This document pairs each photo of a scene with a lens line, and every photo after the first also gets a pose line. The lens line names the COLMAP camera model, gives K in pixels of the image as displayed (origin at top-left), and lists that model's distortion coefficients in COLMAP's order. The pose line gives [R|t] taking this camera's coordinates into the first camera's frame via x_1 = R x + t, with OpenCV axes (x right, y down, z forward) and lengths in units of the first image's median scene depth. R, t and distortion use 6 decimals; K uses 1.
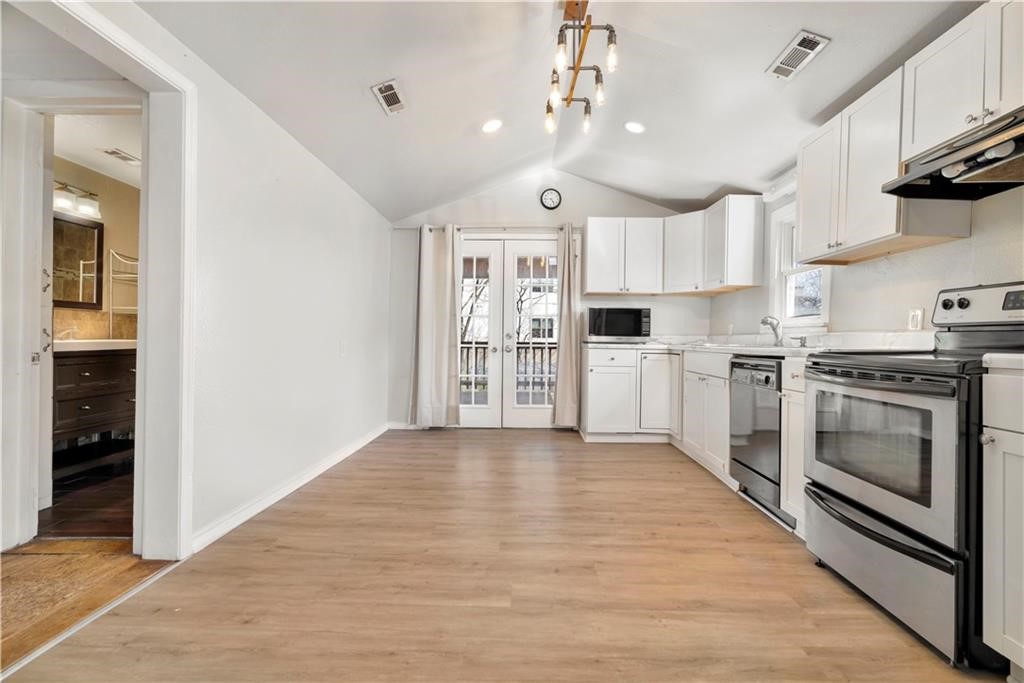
lens RADIAL K [[461.3, 0, 512.0], [0, 461.3, 341.5], [0, 0, 1]] dist [-0.000280, 0.000271]
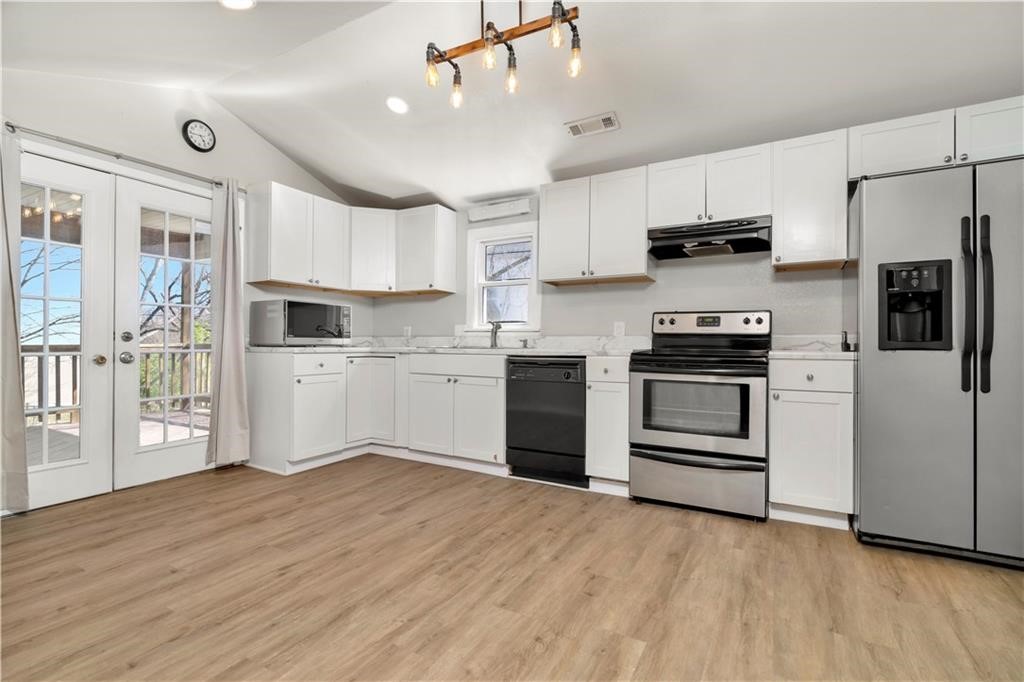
lens RADIAL K [[470.6, 0, 508.9], [0, 470.6, 344.8], [0, 0, 1]] dist [-0.008199, 0.001261]
pose [[0.472097, -0.011519, 0.881471, -0.590166], [0.002299, 0.999927, 0.011835, -0.013217], [-0.881544, -0.003561, 0.472089, 0.508863]]
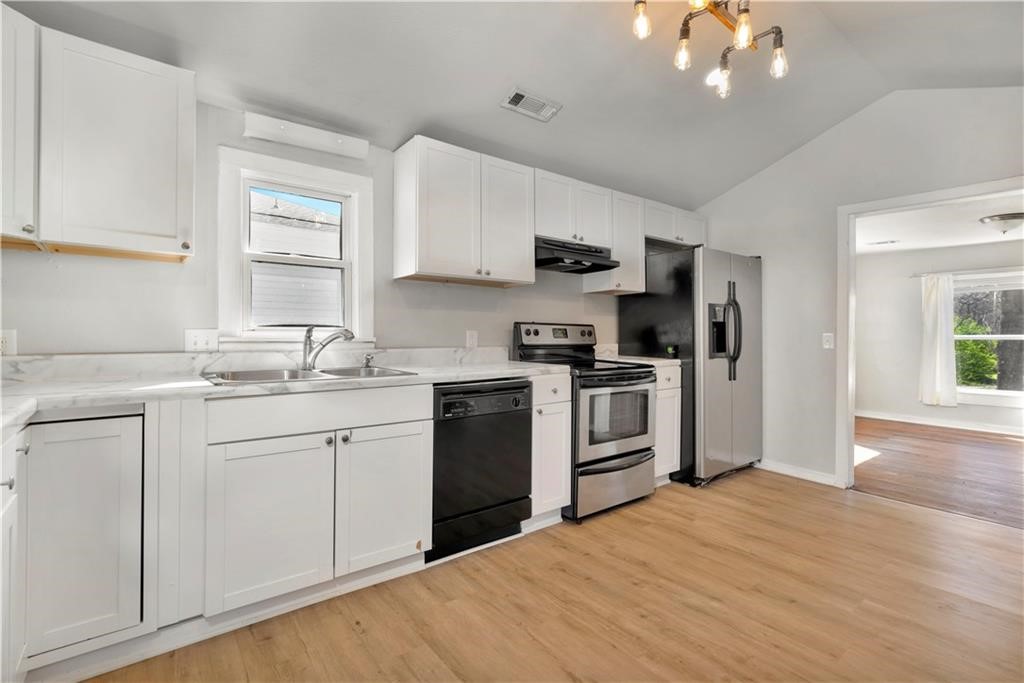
lens RADIAL K [[485.0, 0, 514.6], [0, 485.0, 332.1], [0, 0, 1]] dist [-0.002360, 0.000529]
pose [[-0.653860, -0.016852, 0.756428, -0.217848], [-0.011476, 0.999858, 0.012355, -0.074989], [-0.756529, -0.000602, -0.653960, 1.578485]]
